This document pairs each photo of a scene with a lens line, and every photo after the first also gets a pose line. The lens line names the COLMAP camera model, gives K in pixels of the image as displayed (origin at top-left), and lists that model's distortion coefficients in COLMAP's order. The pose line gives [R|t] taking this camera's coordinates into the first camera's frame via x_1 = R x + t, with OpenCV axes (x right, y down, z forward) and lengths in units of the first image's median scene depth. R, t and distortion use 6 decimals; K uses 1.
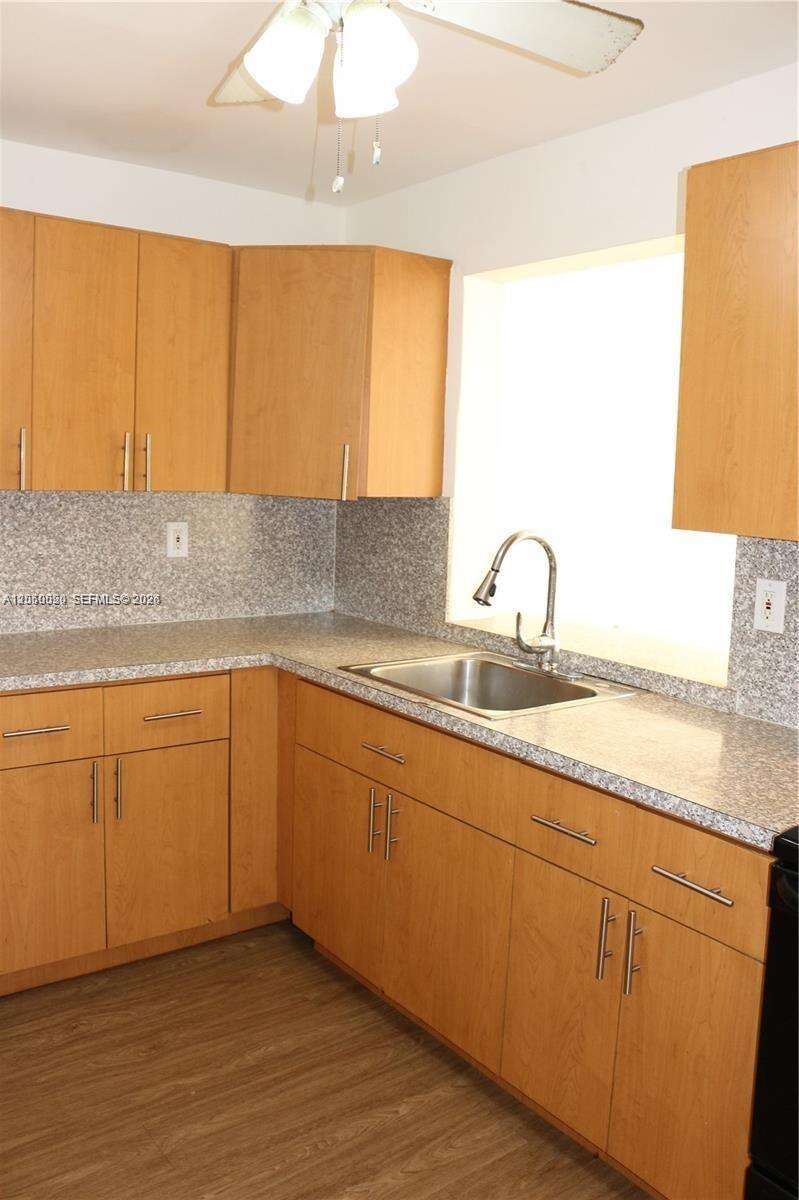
lens RADIAL K [[977.6, 0, 401.2], [0, 977.6, 594.9], [0, 0, 1]] dist [-0.127818, 0.069222]
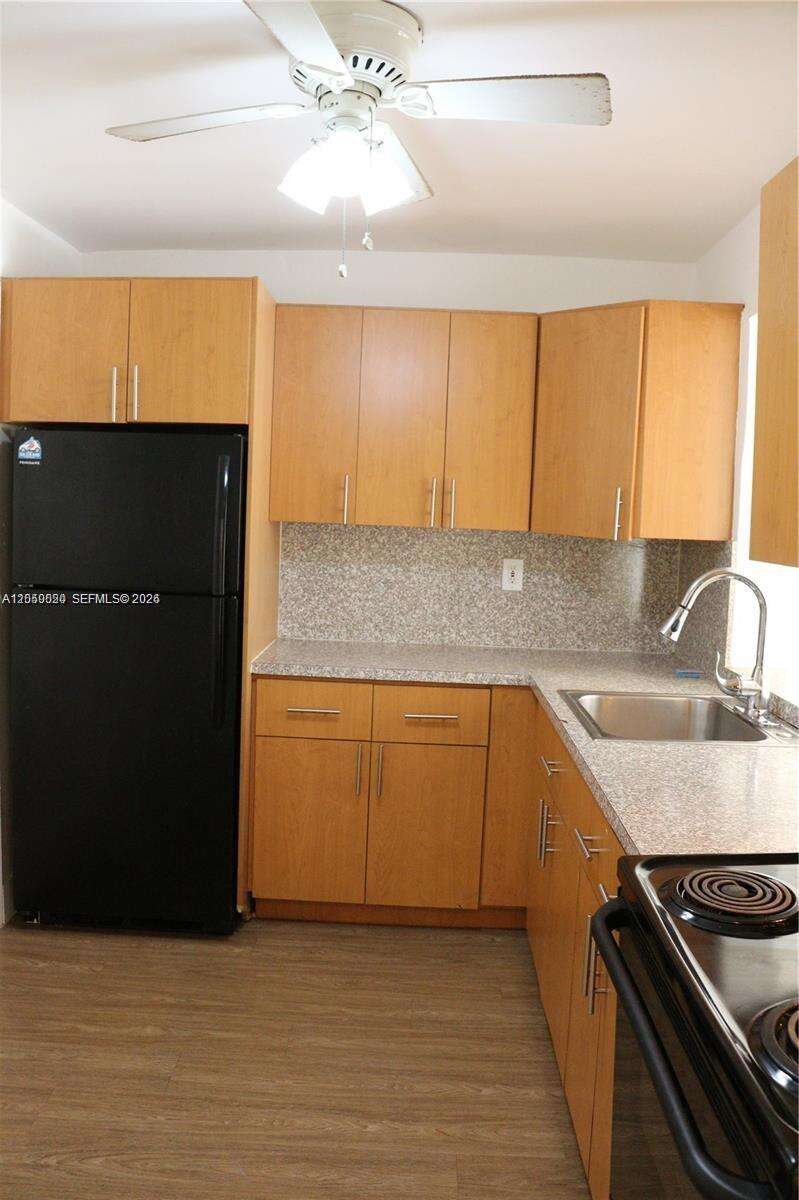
lens RADIAL K [[977.6, 0, 396.4], [0, 977.6, 595.5], [0, 0, 1]] dist [-0.127818, 0.069222]
pose [[0.784537, 0.048345, -0.618195, 0.438371], [-0.088937, 0.995421, -0.035022, 0.022616], [0.613671, 0.082456, 0.785244, 0.033642]]
